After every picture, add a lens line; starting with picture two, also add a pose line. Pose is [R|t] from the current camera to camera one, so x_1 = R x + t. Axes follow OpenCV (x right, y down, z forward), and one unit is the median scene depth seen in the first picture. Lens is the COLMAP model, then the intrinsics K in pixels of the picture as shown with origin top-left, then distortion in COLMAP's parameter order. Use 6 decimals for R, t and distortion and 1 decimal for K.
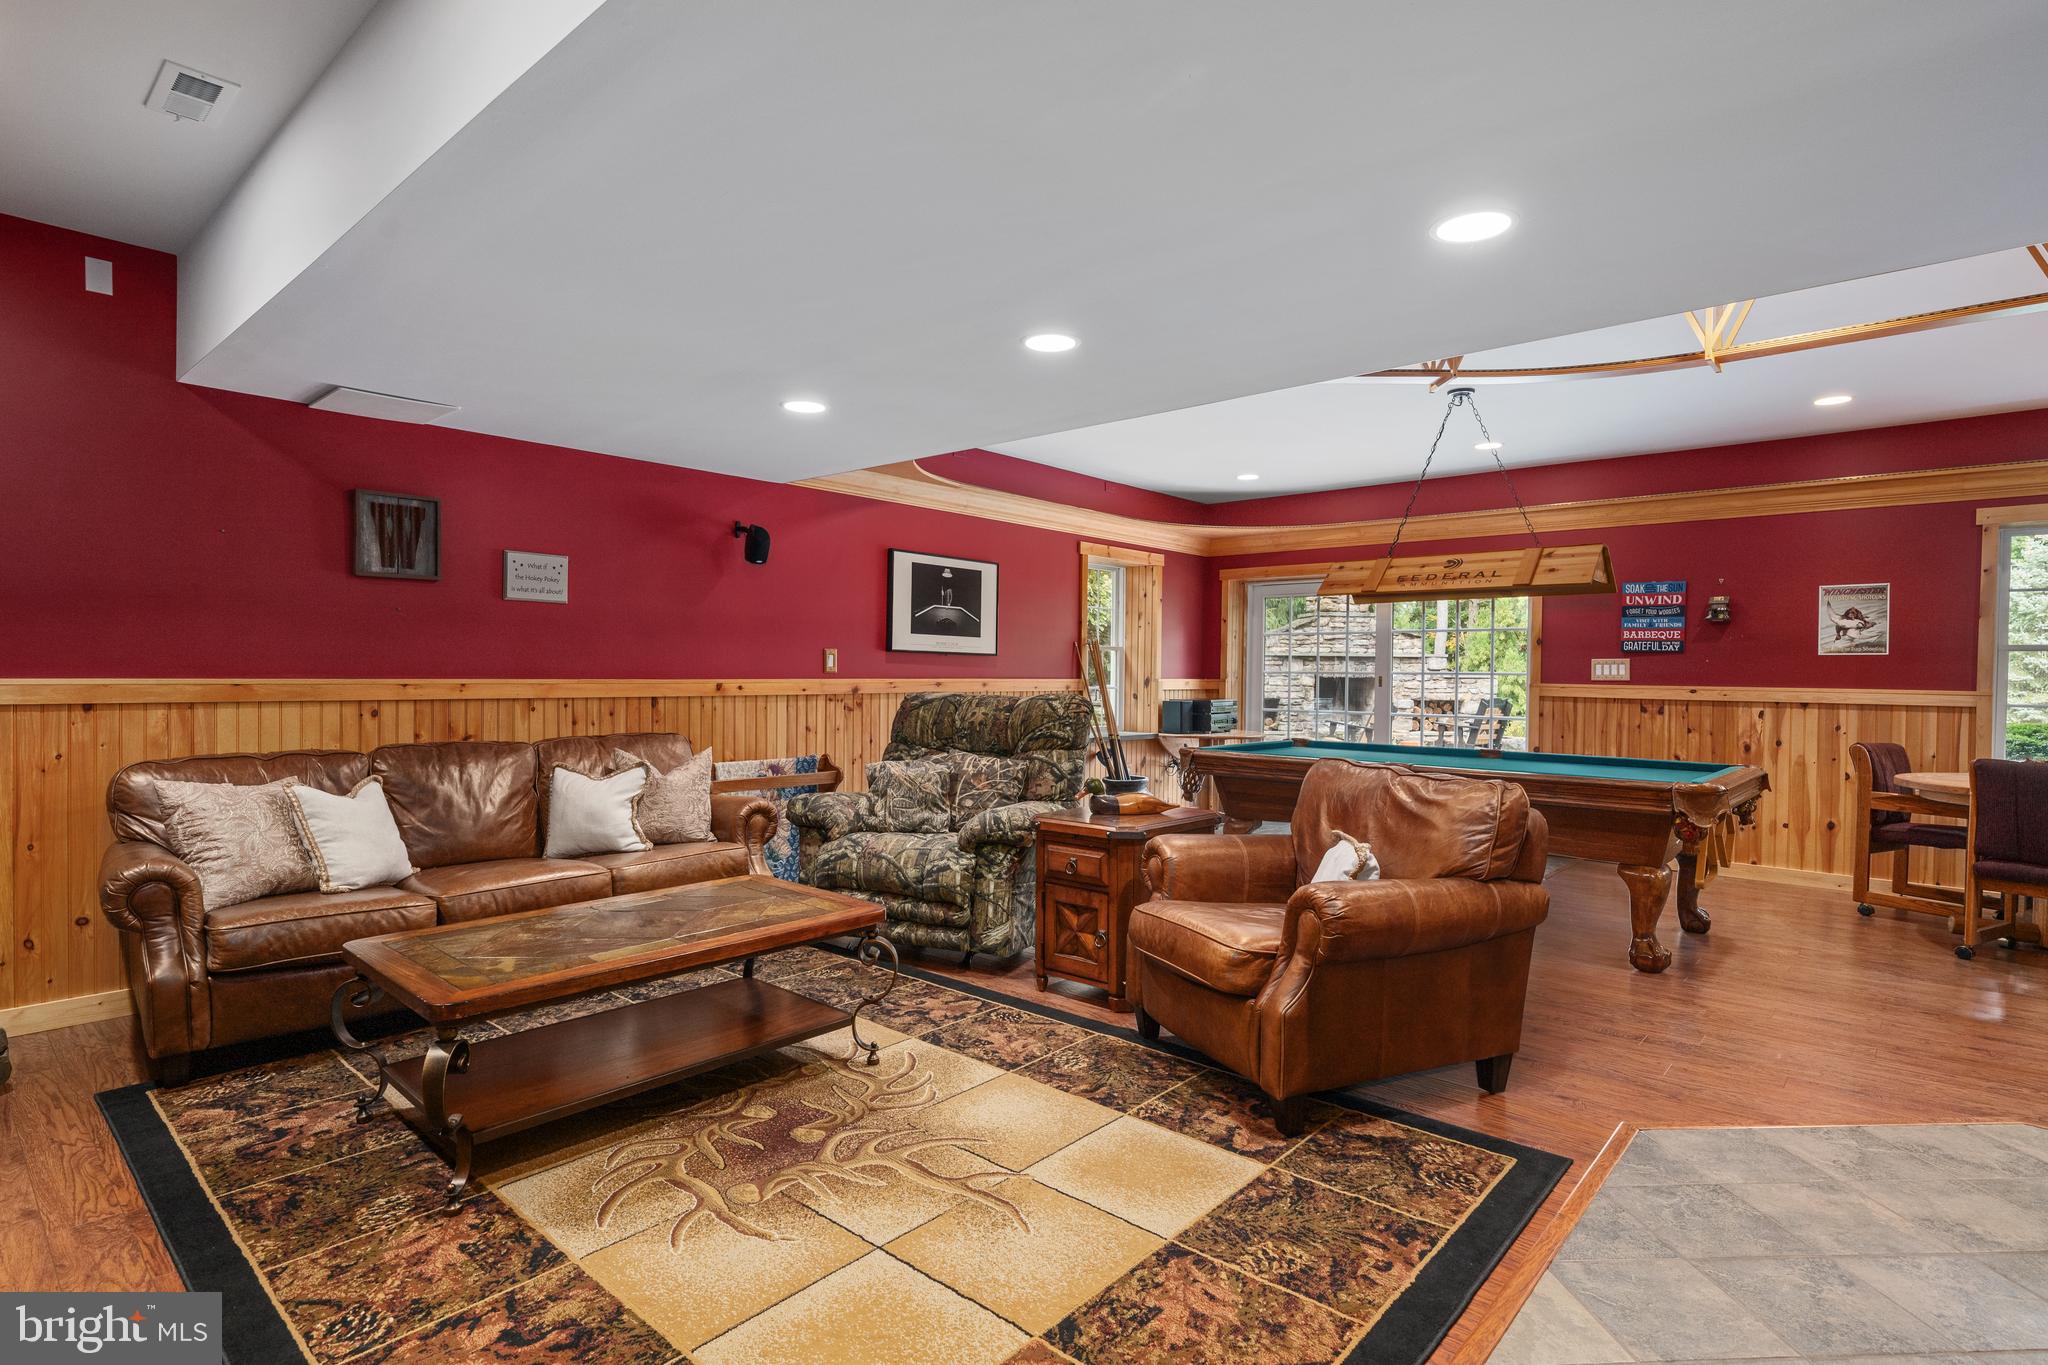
lens RADIAL K [[1068.6, 0, 1029.0], [0, 1068.6, 682.7], [0, 0, 1]] dist [-0.007293, 0.003714]
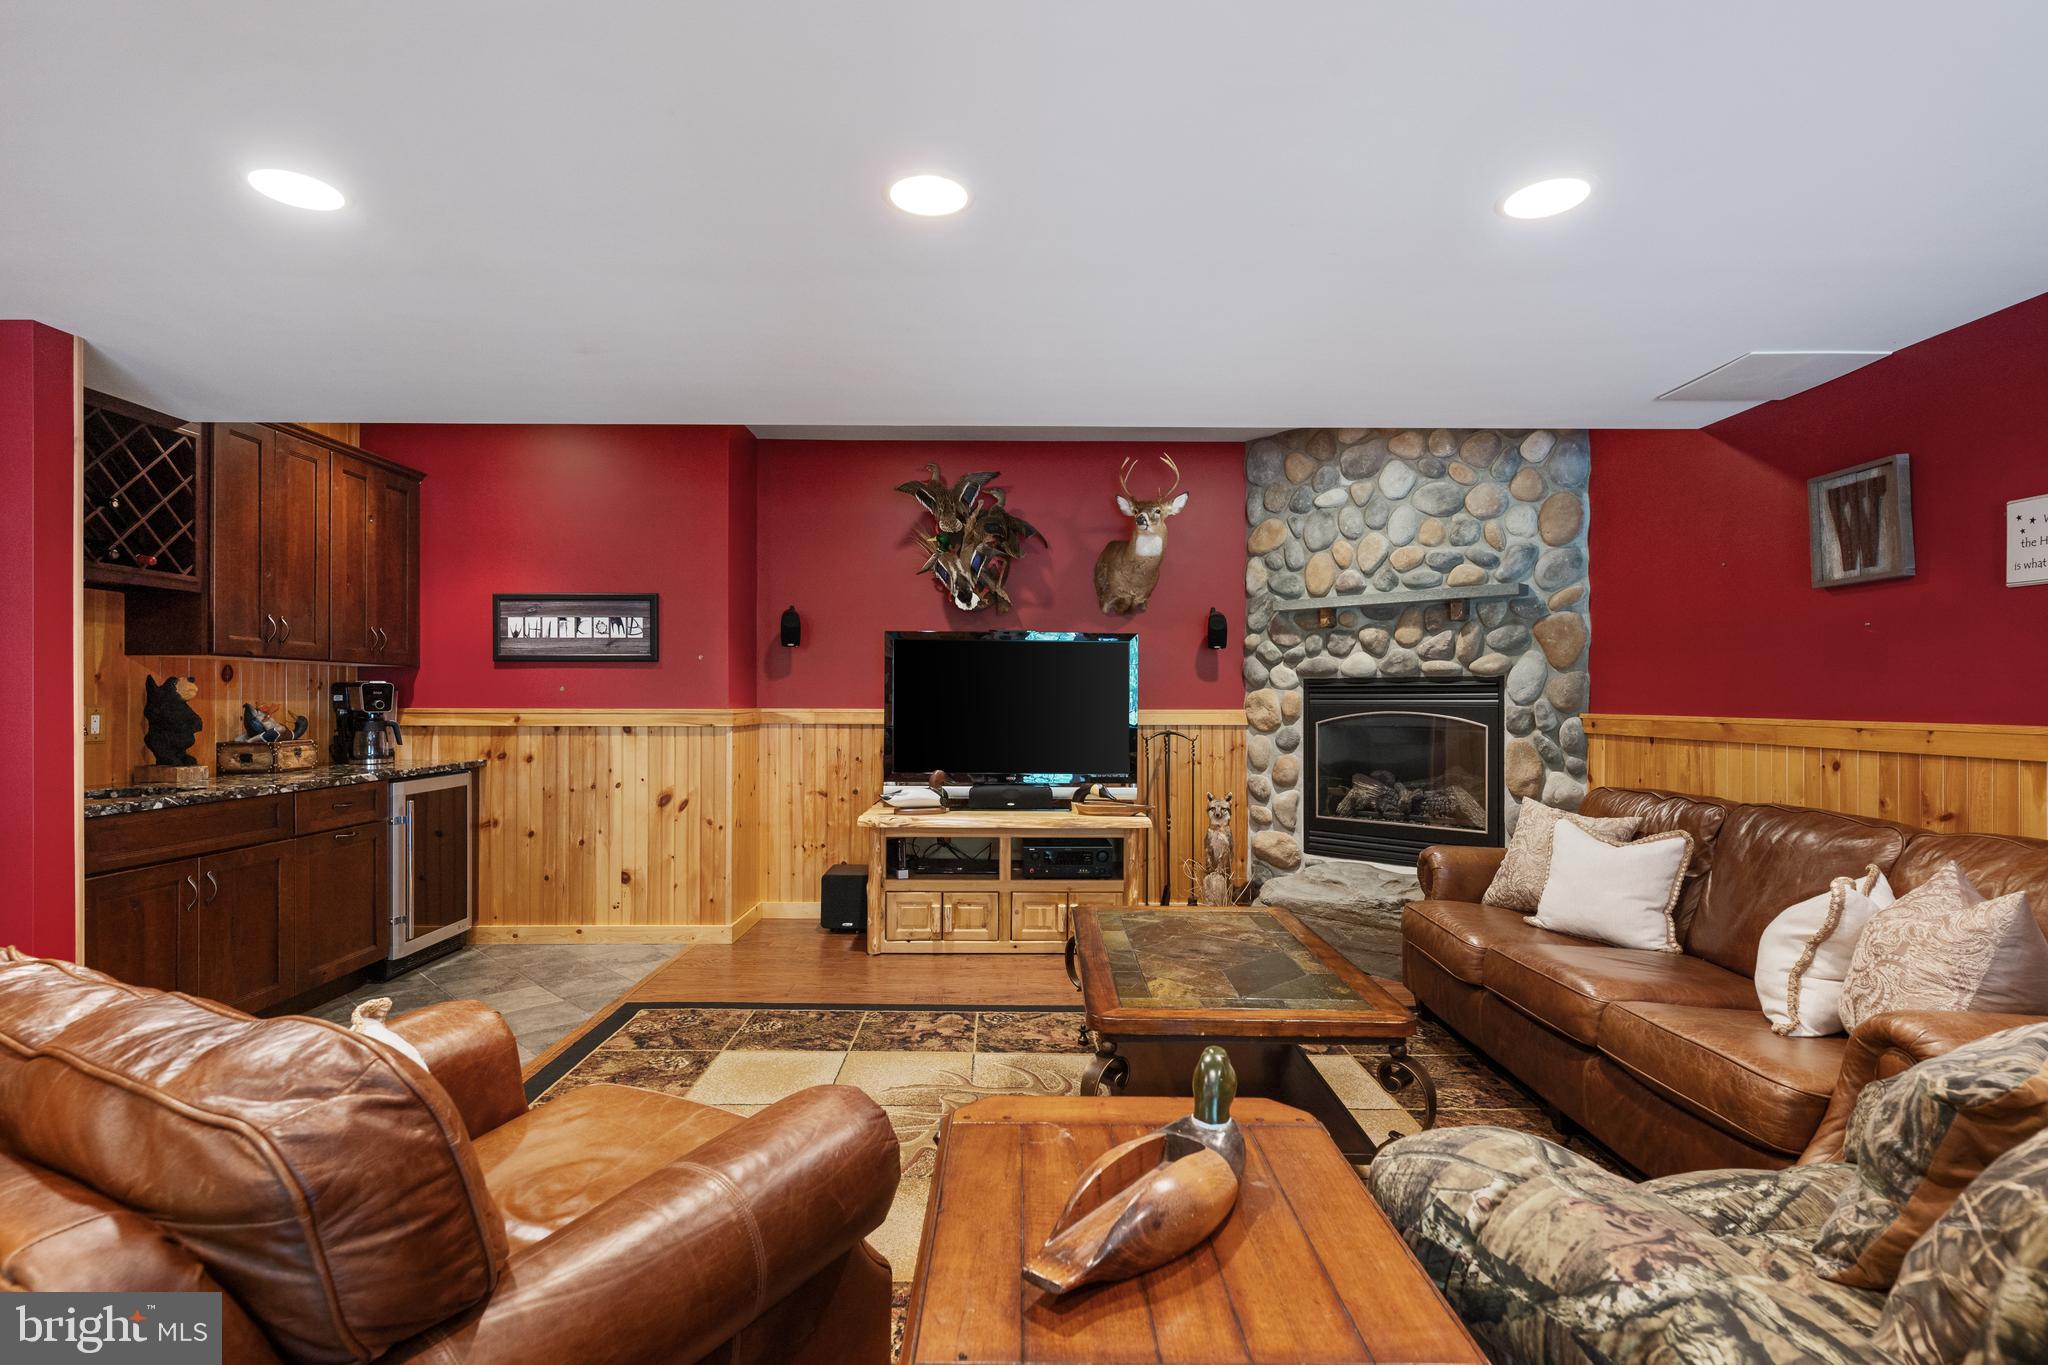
lens RADIAL K [[989.8, 0, 1028.3], [0, 989.8, 690.5], [0, 0, 1]] dist [-0.005386, -0.000390]
pose [[-0.753305, -0.017895, -0.657428, 0.279834], [-0.018630, 0.999809, -0.005868, -0.009948], [0.657407, 0.007827, -0.753495, 1.150024]]
